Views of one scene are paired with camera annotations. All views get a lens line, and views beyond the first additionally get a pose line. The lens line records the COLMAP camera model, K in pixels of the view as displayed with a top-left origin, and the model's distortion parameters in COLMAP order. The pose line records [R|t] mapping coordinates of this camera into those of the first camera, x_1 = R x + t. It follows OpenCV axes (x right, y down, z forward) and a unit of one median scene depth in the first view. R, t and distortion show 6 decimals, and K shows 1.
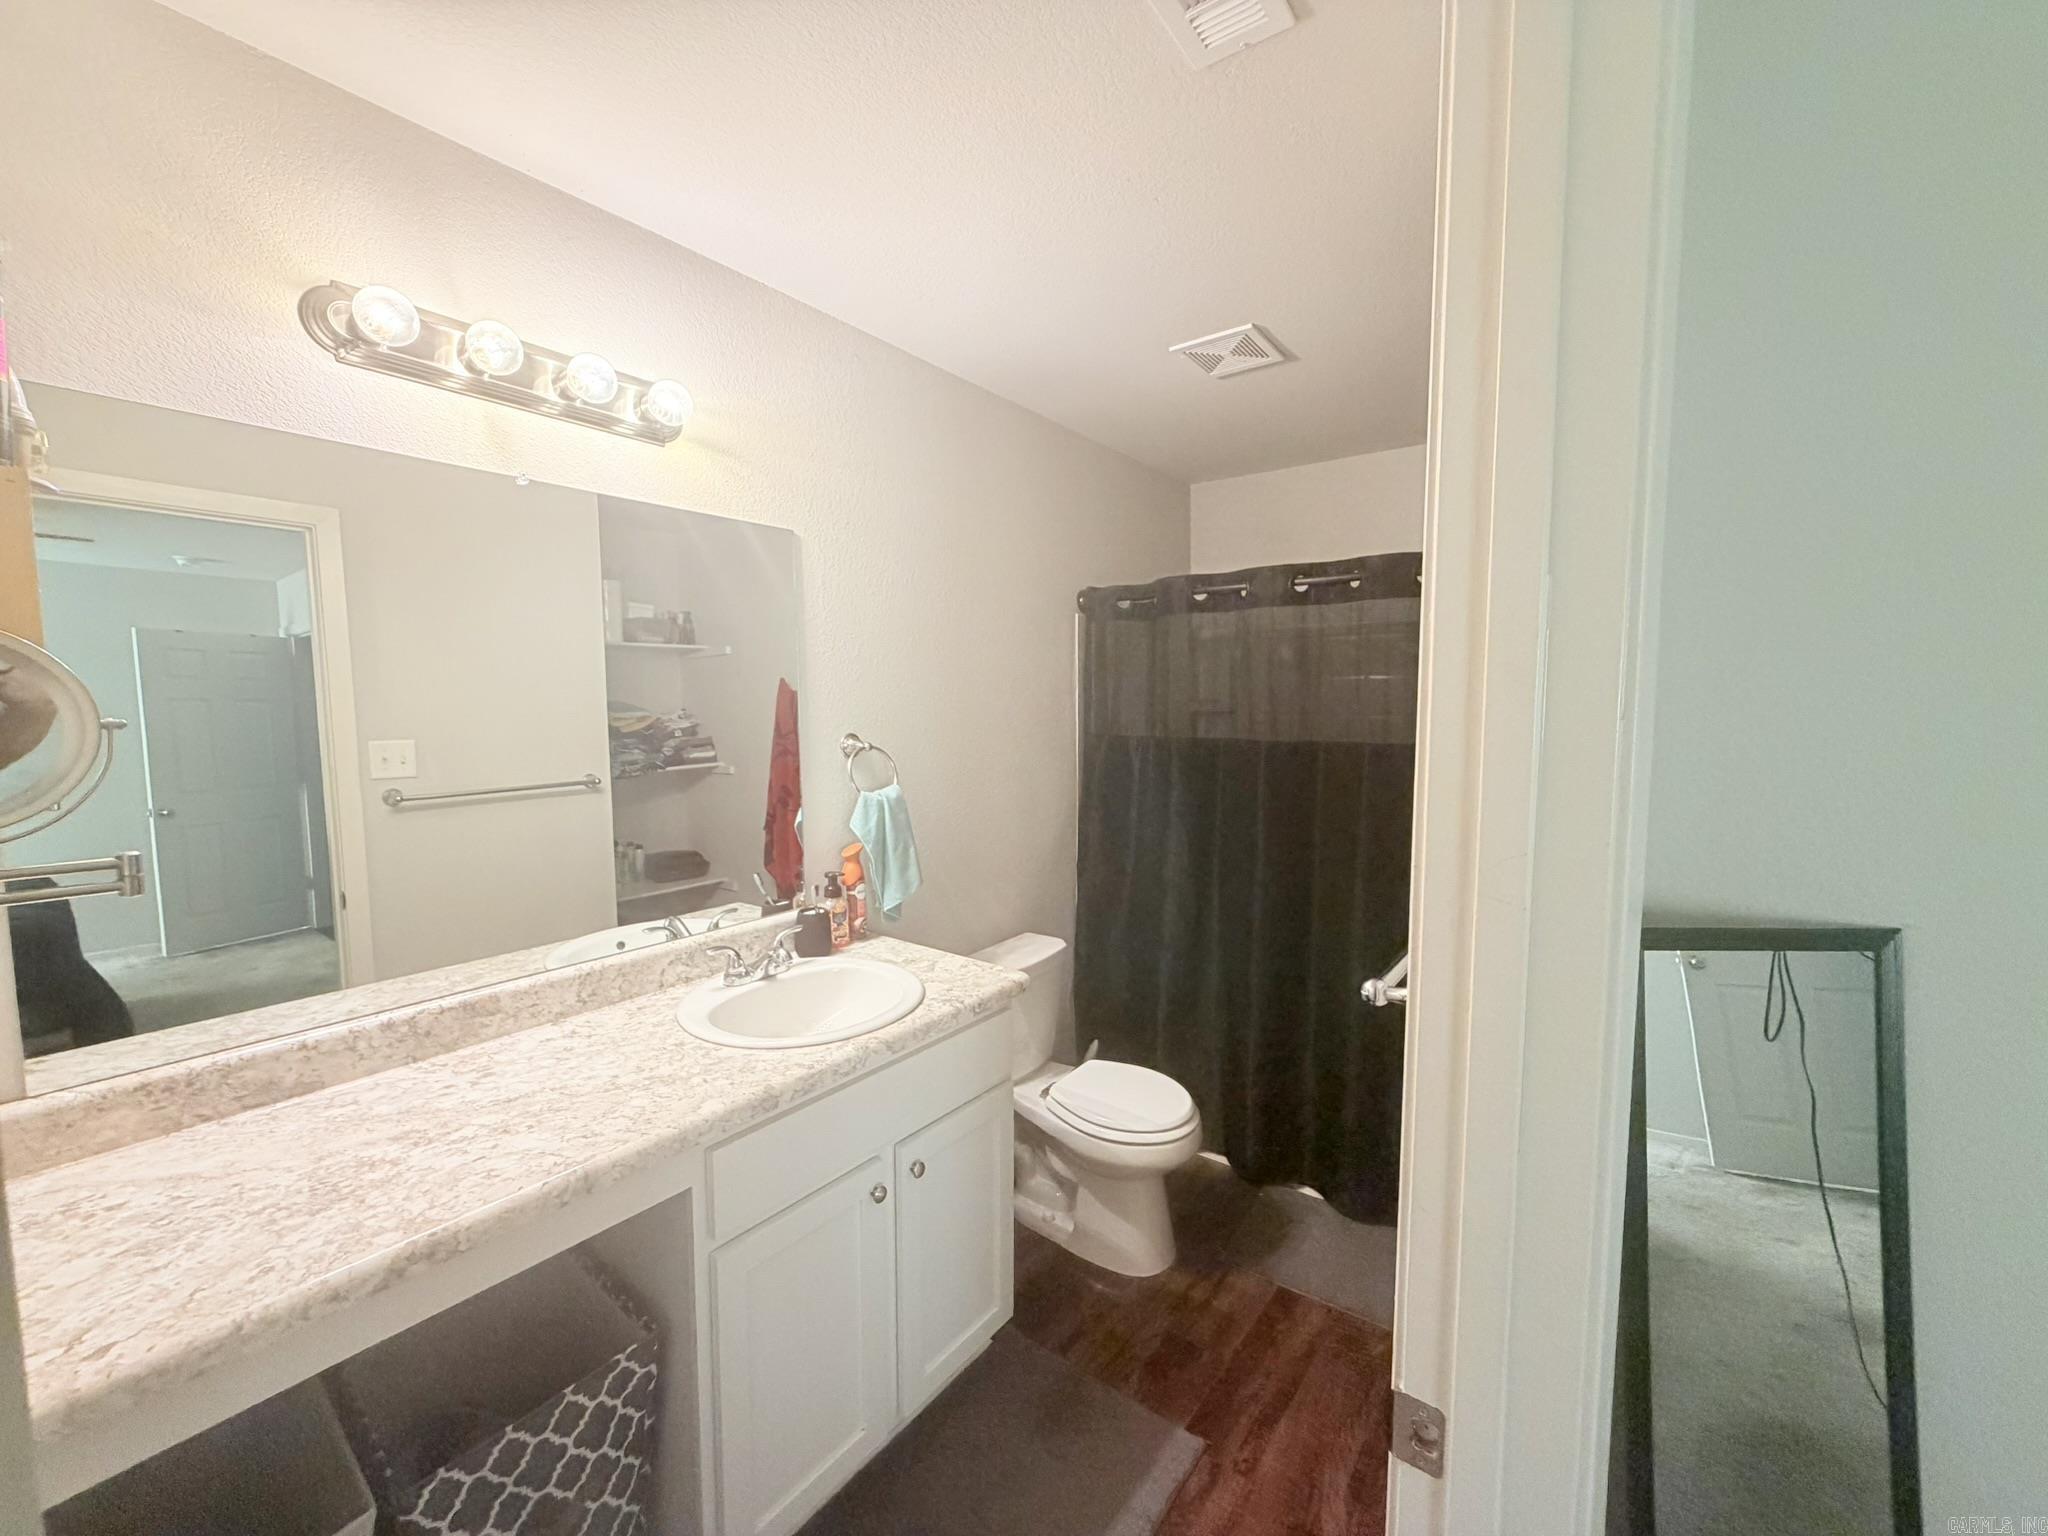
lens RADIAL K [[819.1, 0, 1029.3], [0, 819.1, 770.1], [0, 0, 1]] dist [-0.000504, 0.000082]
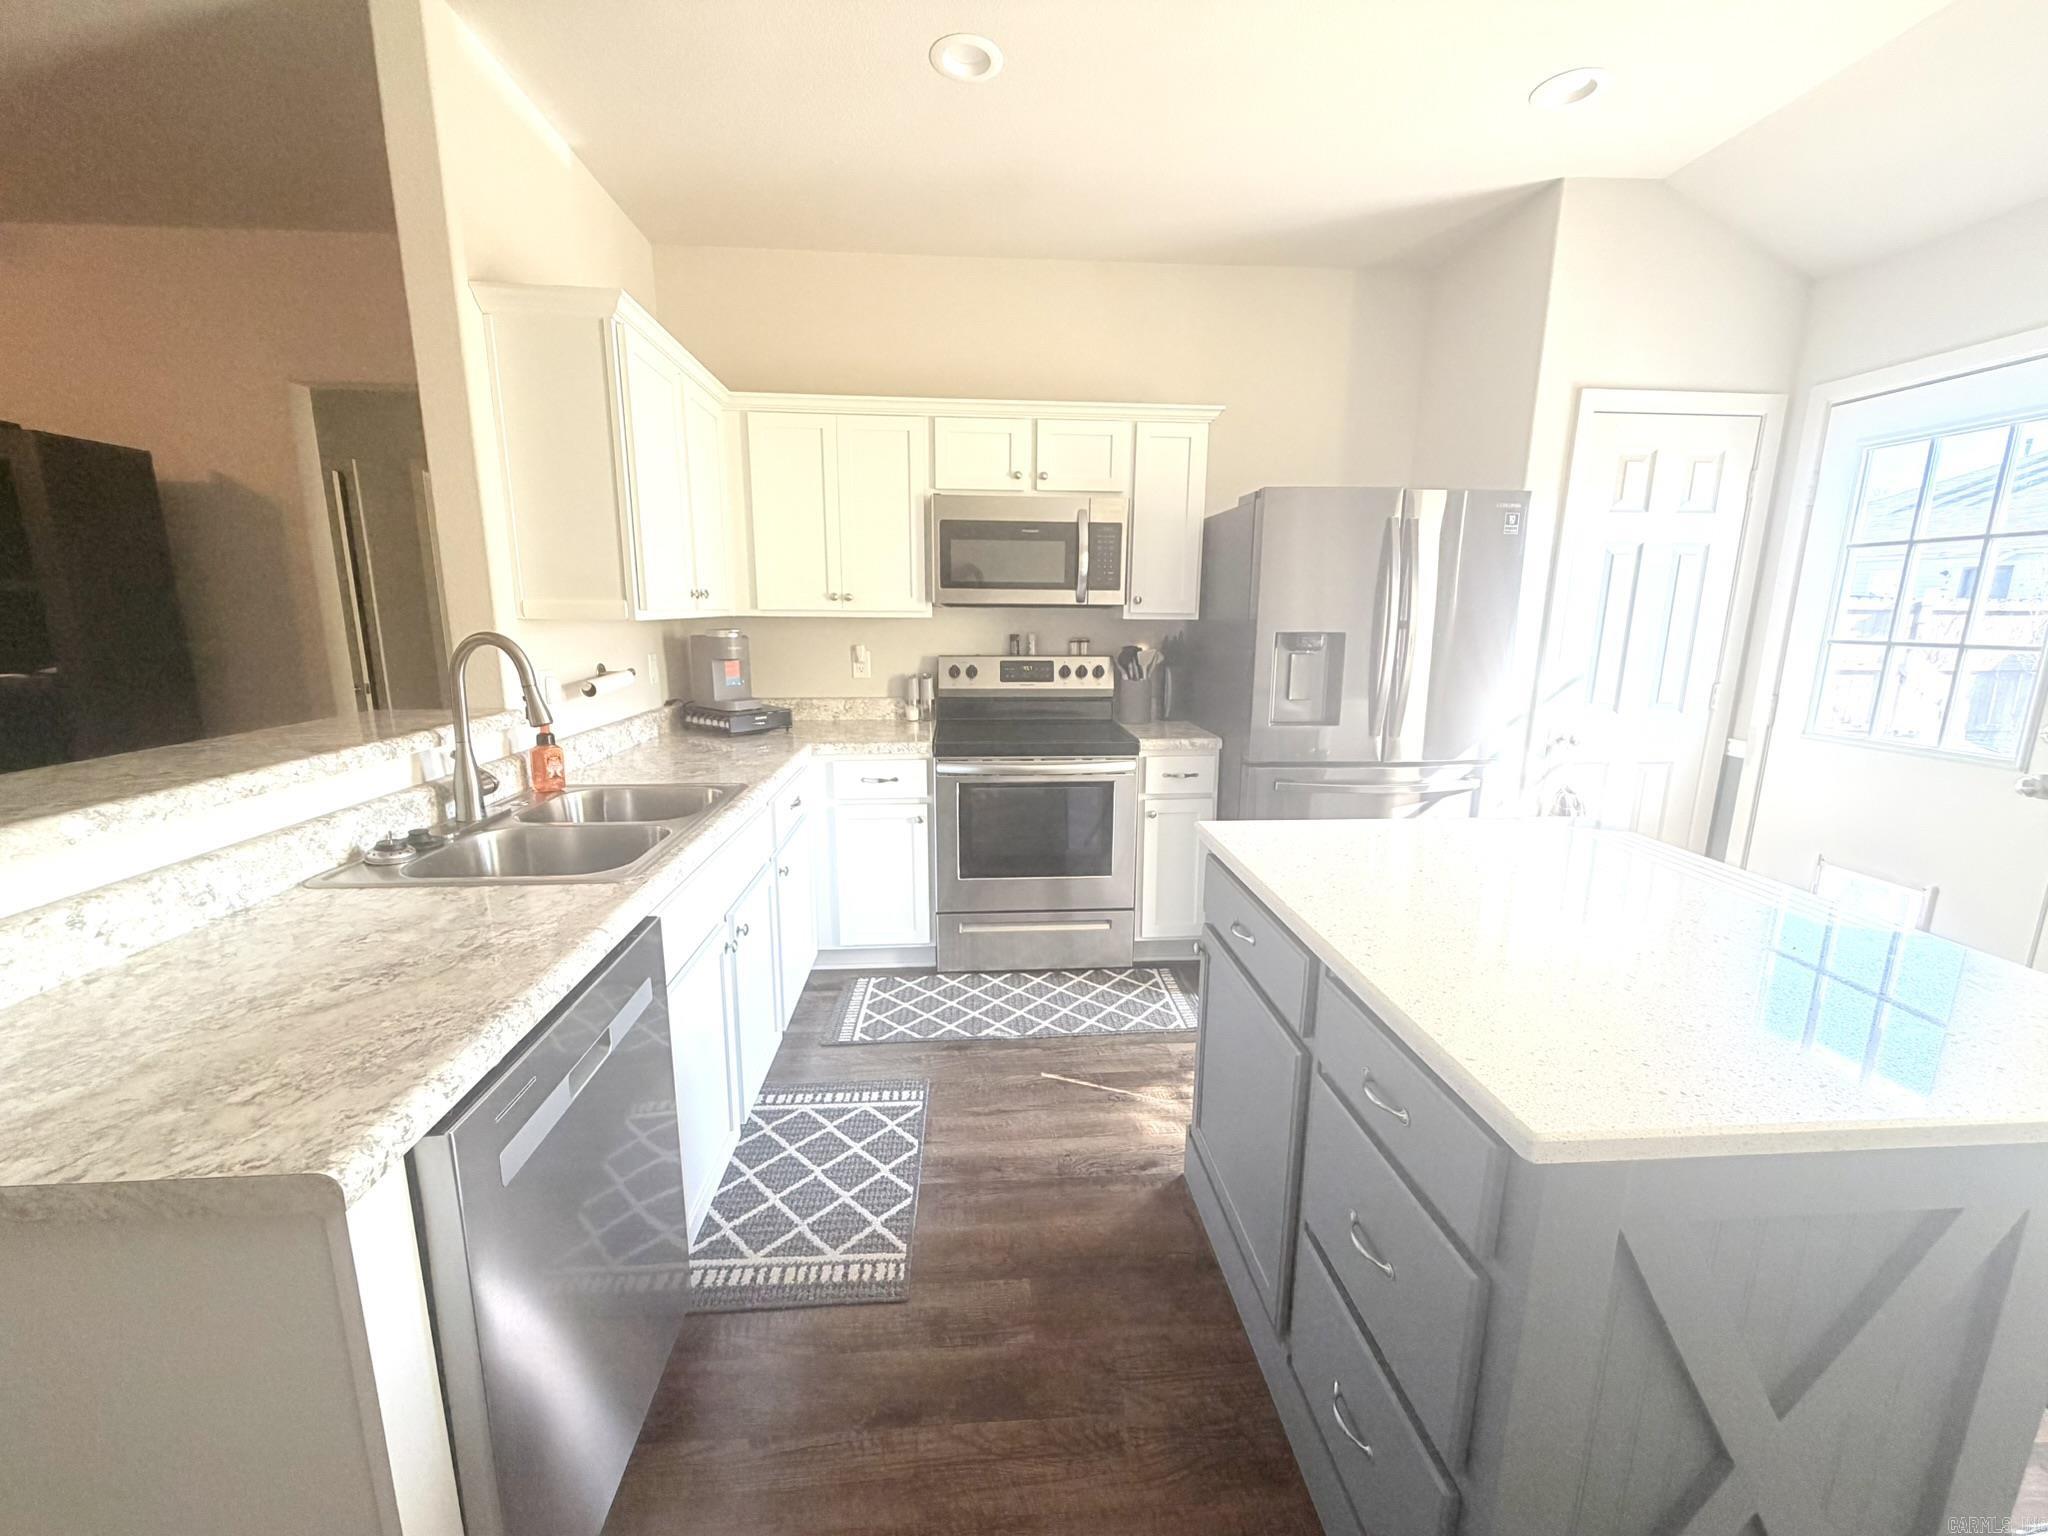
lens RADIAL K [[819.1, 0, 1018.5], [0, 819.1, 766.9], [0, 0, 1]] dist [-0.000504, 0.000082]
pose [[-0.753375, 0.120587, -0.646441, -1.034307], [-0.064131, 0.964884, 0.254729, -0.056885], [0.654457, 0.233363, -0.719186, 2.069914]]
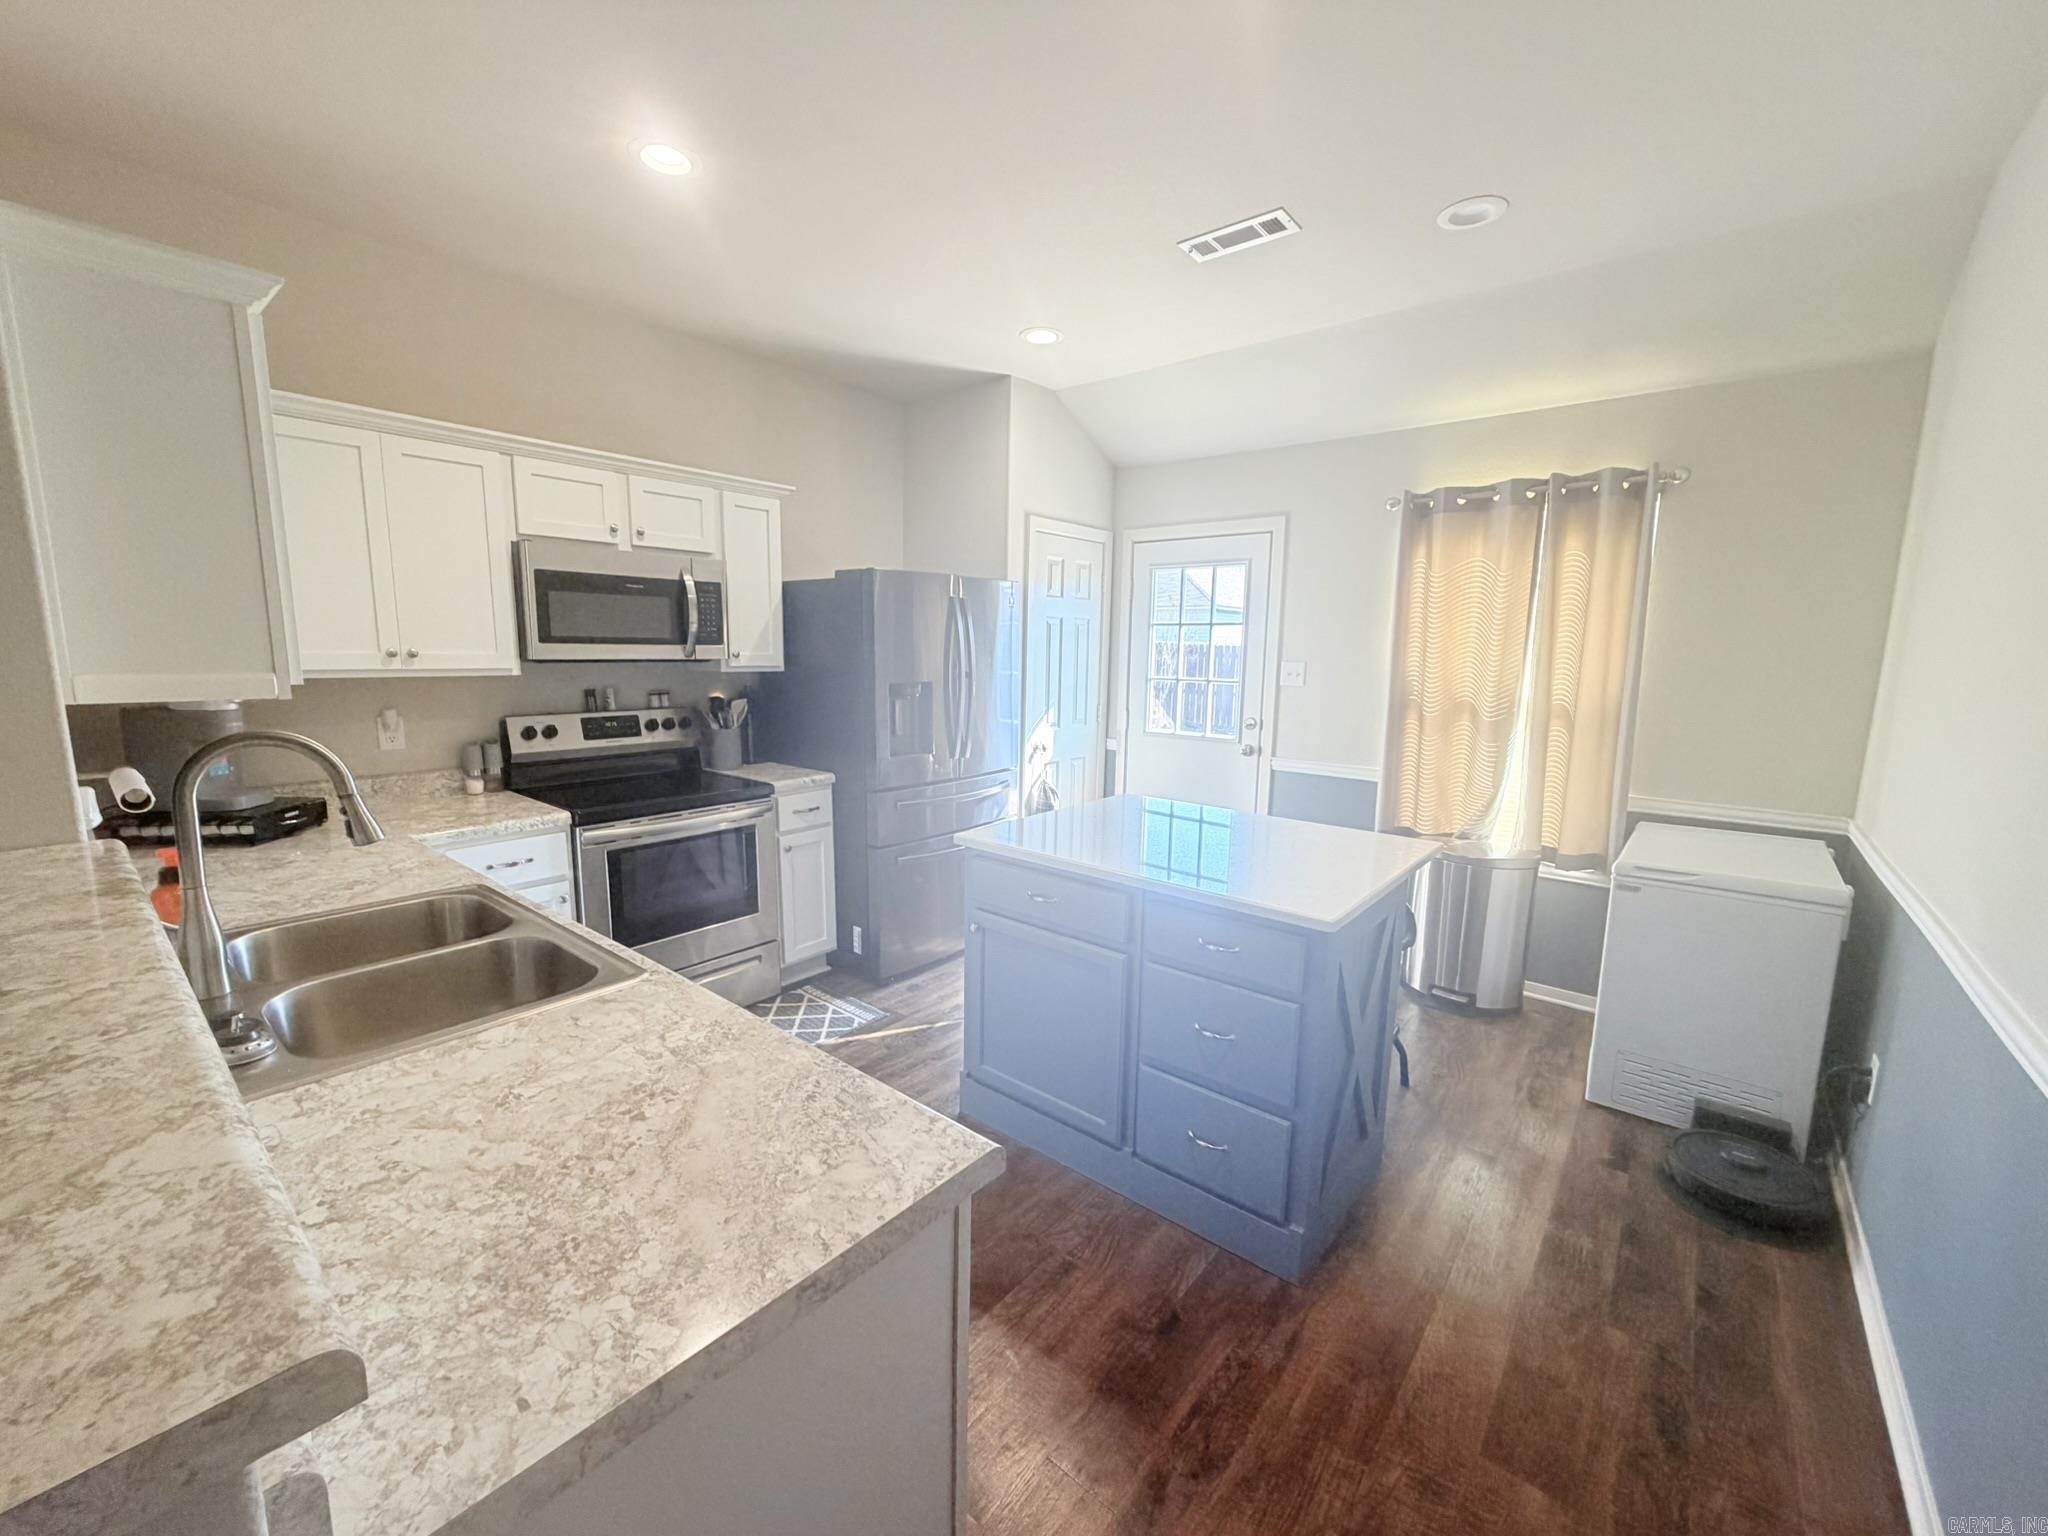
lens RADIAL K [[819.1, 0, 1023.6], [0, 819.1, 768.1], [0, 0, 1]] dist [-0.000504, 0.000082]
pose [[-0.045375, 0.148671, -0.987845, -0.200557], [-0.100170, 0.983203, 0.152573, -0.074546], [0.993935, 0.105876, -0.029721, 1.327082]]
